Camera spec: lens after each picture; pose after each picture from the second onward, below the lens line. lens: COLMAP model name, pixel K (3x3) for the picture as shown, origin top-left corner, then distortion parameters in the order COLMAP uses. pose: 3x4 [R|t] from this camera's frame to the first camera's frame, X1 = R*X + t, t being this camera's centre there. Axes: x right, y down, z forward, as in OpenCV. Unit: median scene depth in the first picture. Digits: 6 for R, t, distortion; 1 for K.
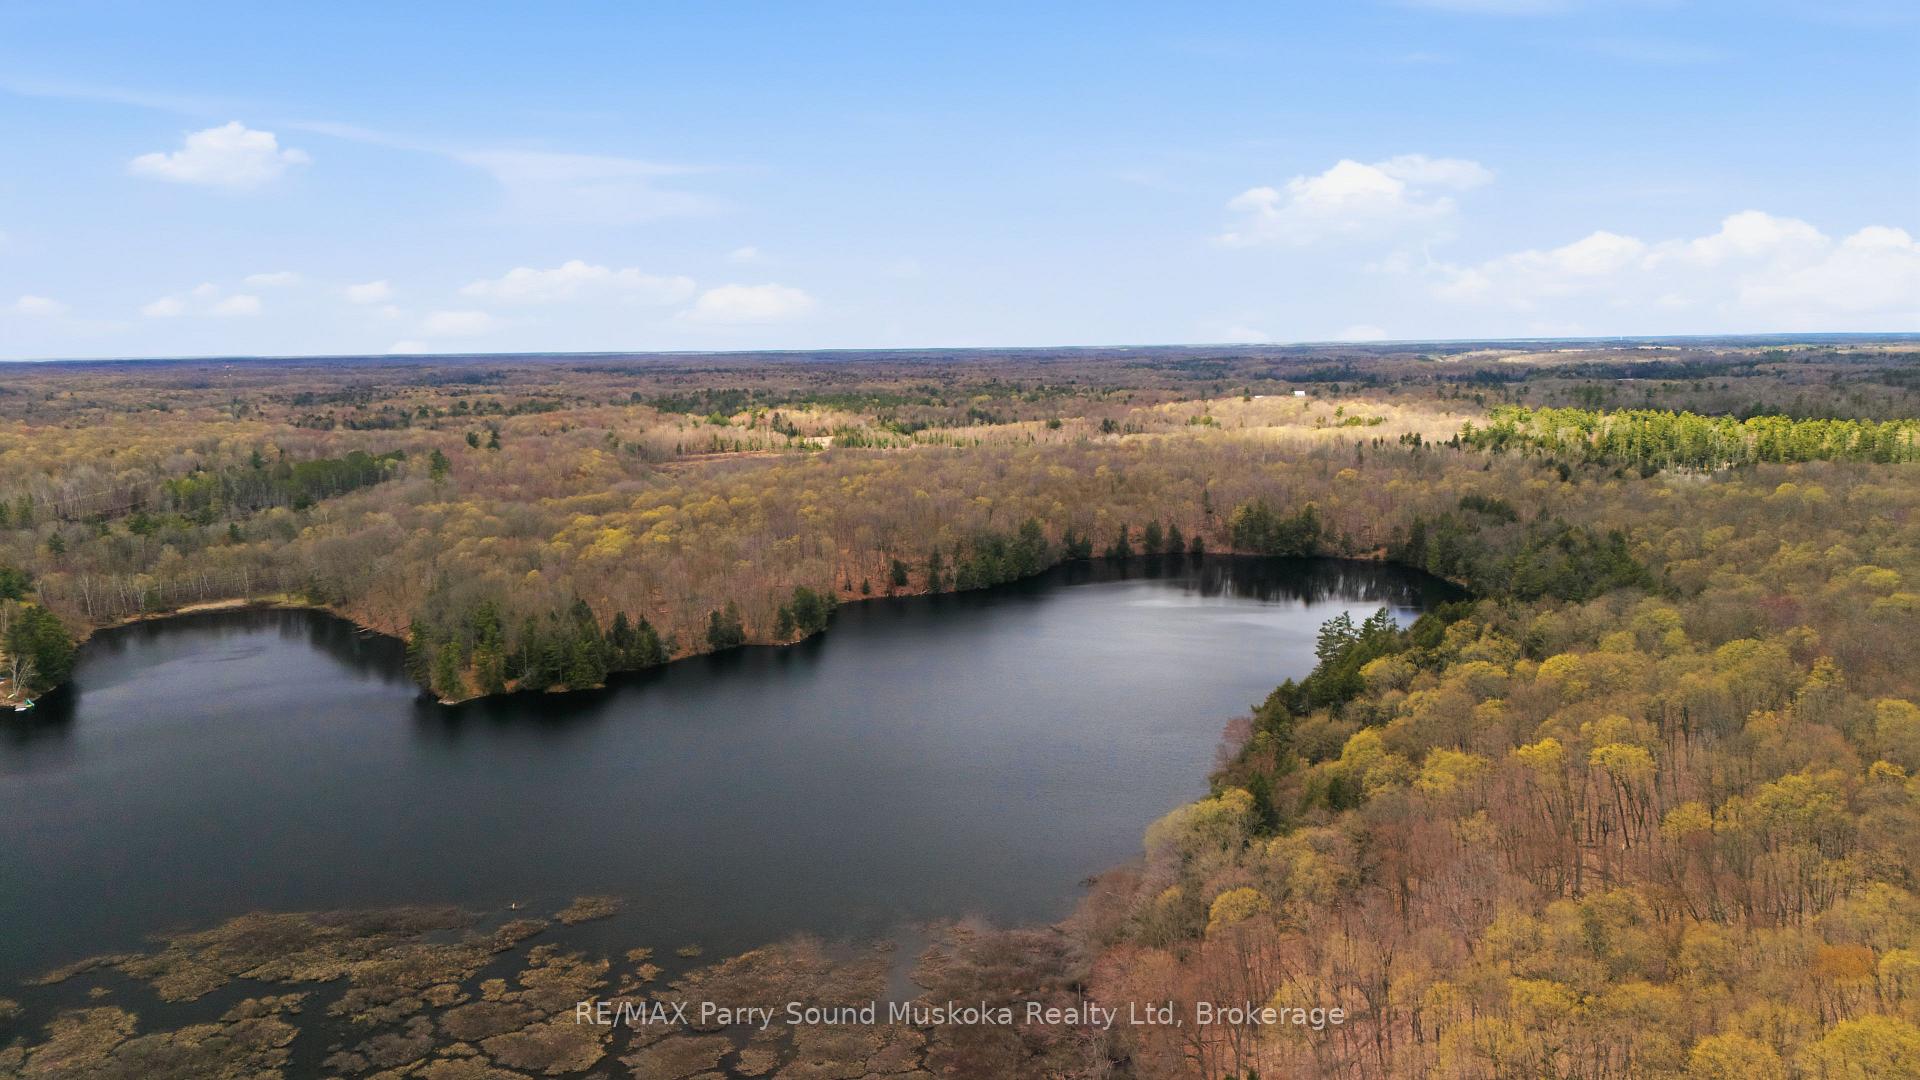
lens RADIAL K [[1385.6, 0, 959.8], [0, 1385.6, 527.9], [0, 0, 1]] dist [0.071555, -0.059066]
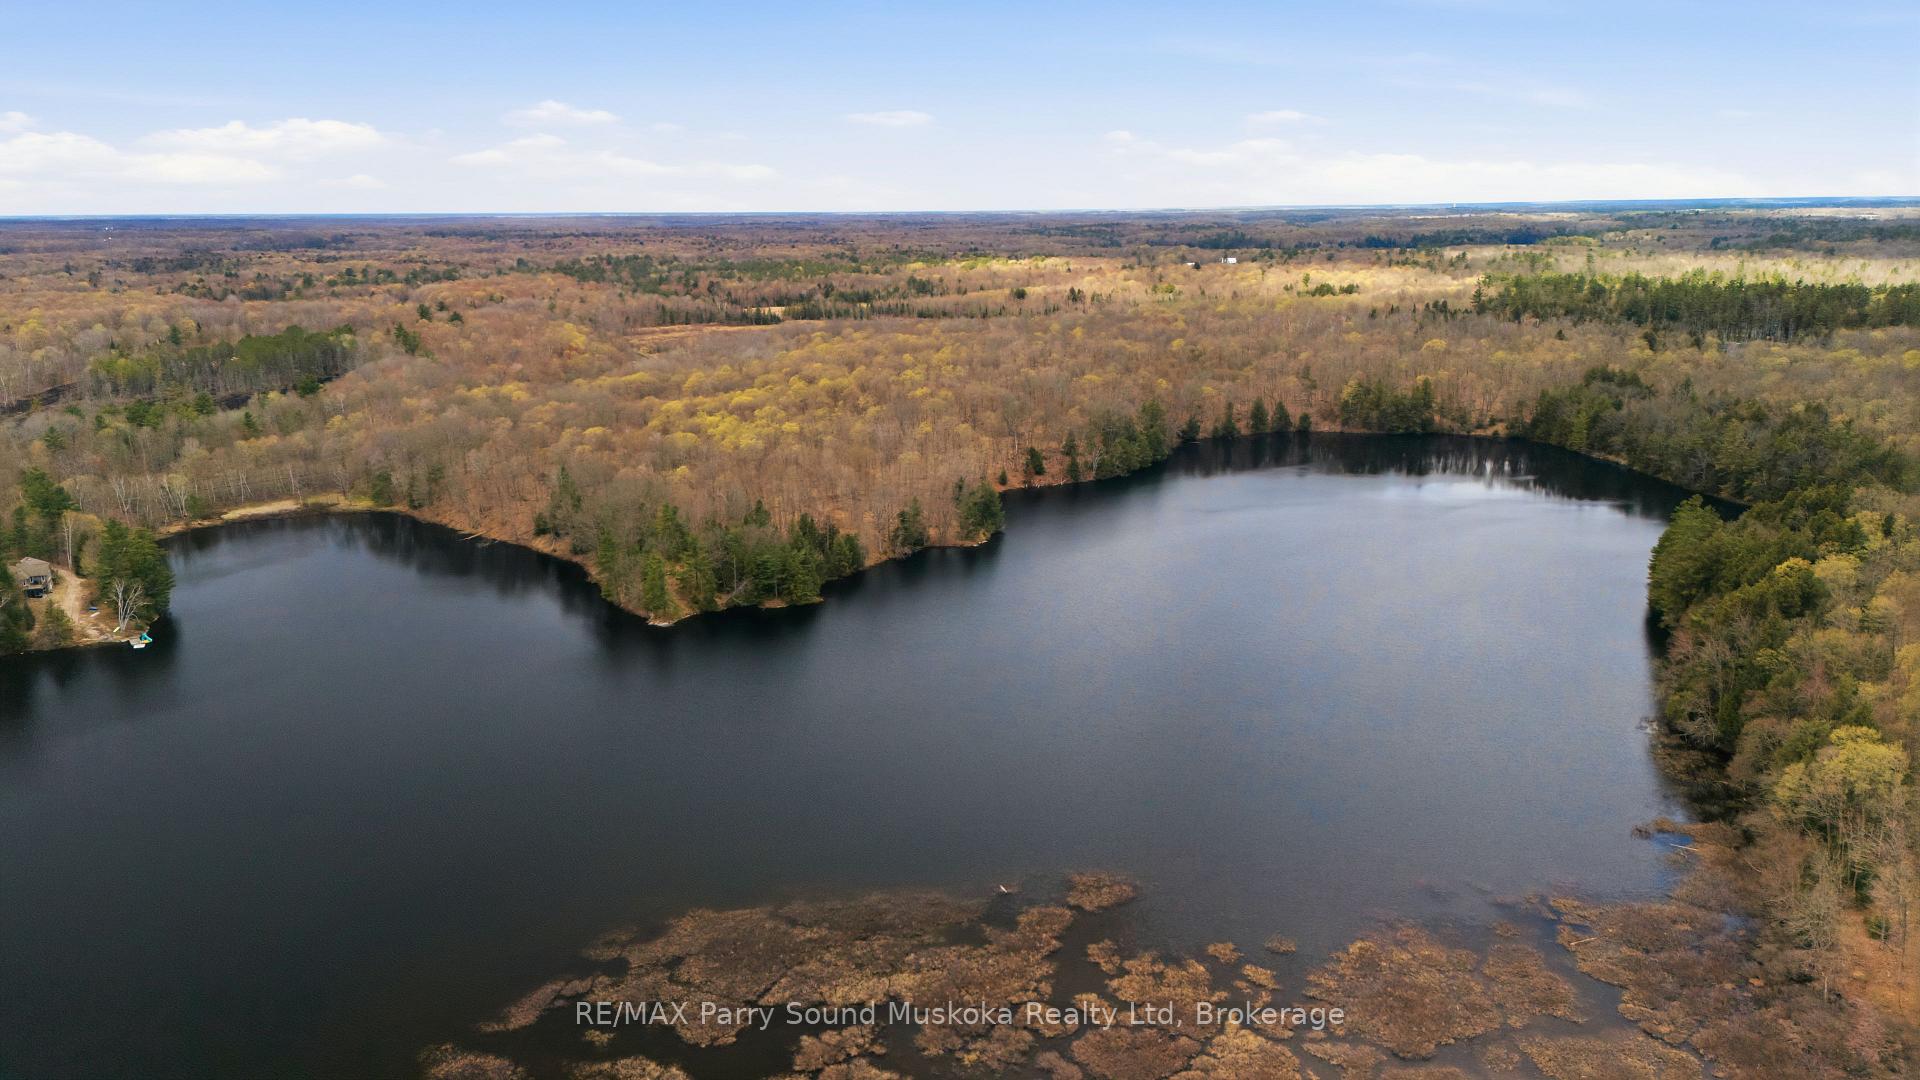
lens RADIAL K [[1385.6, 0, 954.9], [0, 1385.6, 554.8], [0, 0, 1]] dist [0.071555, -0.059066]
pose [[0.994067, -0.023358, 0.106230, -0.192481], [0.011377, 0.993641, 0.112016, -0.008650], [-0.108171, -0.110143, 0.988012, 0.094858]]
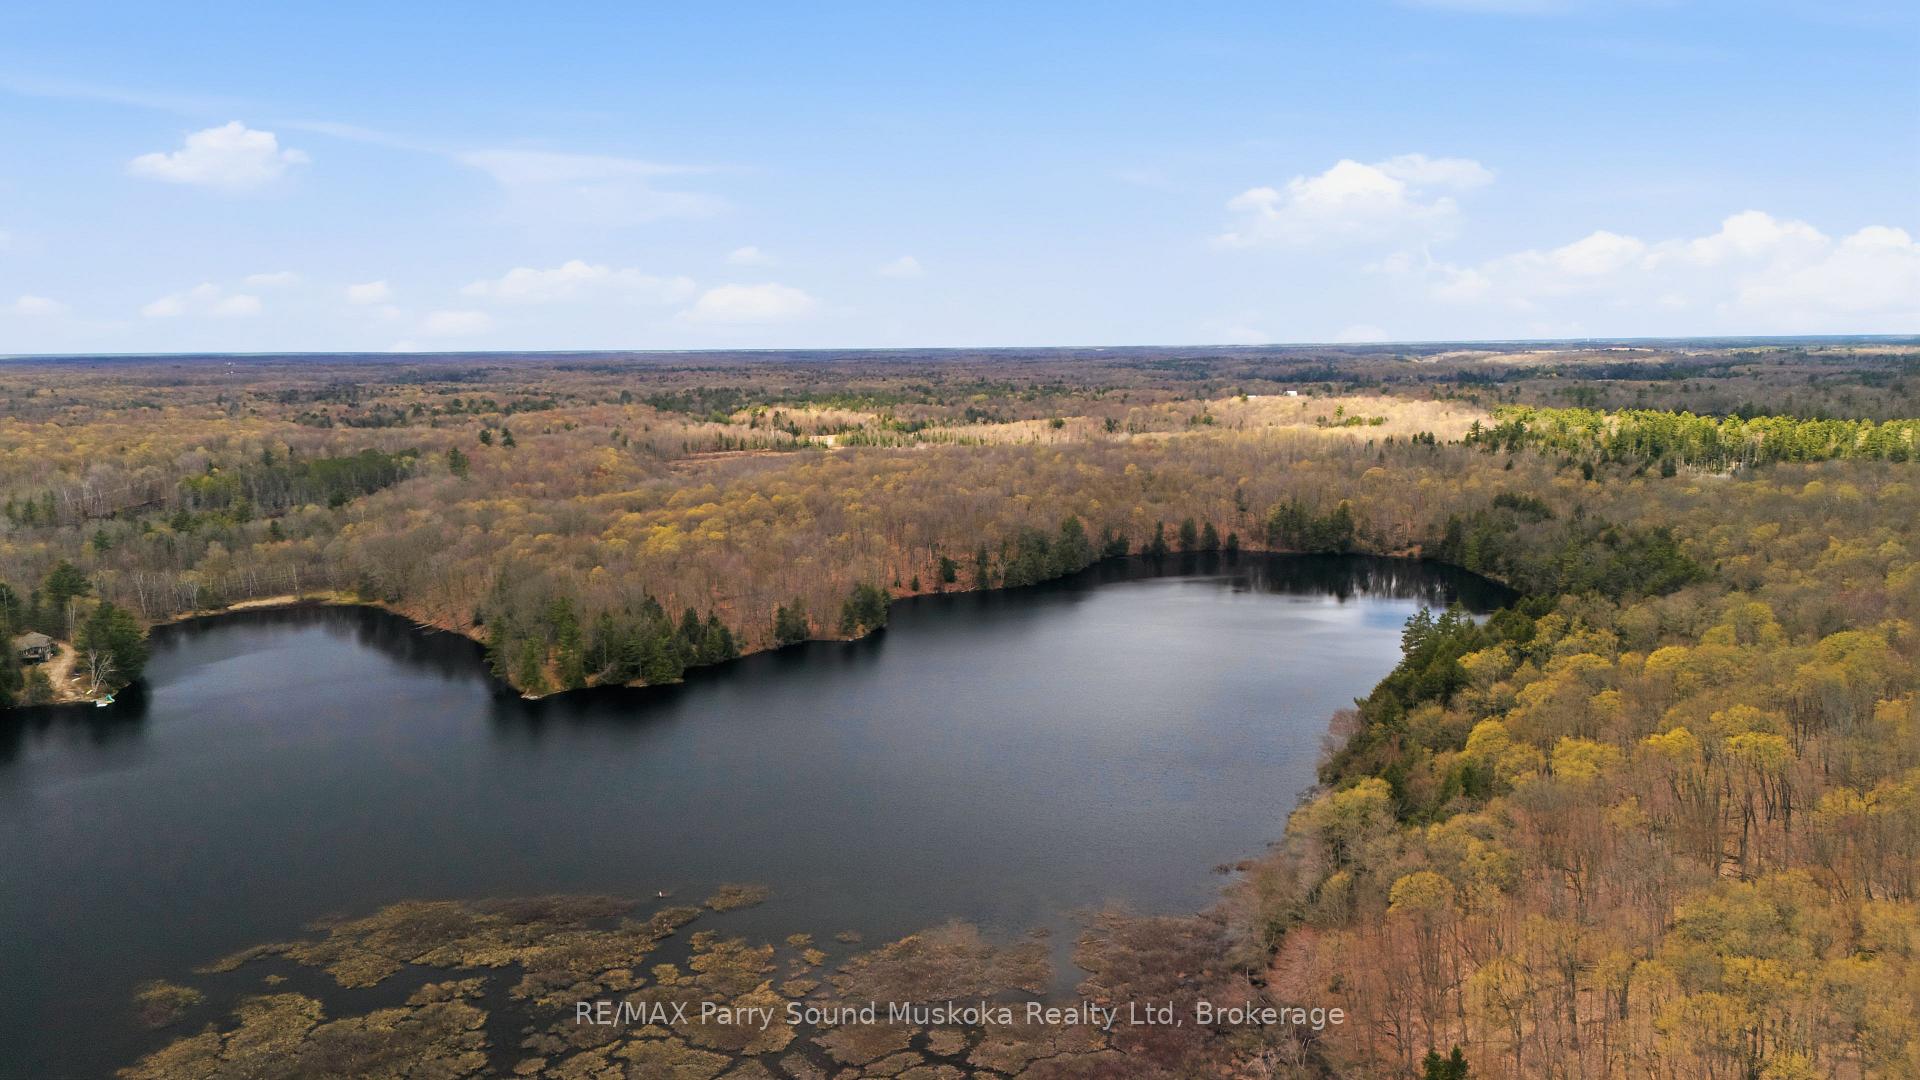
lens RADIAL K [[1385.6, 0, 957.7], [0, 1385.6, 537.9], [0, 0, 1]] dist [0.071555, -0.059066]
pose [[0.999816, 0.000022, 0.019205, -0.054898], [-0.000166, 0.999972, 0.007475, 0.001804], [-0.019205, -0.007477, 0.999788, -0.006587]]
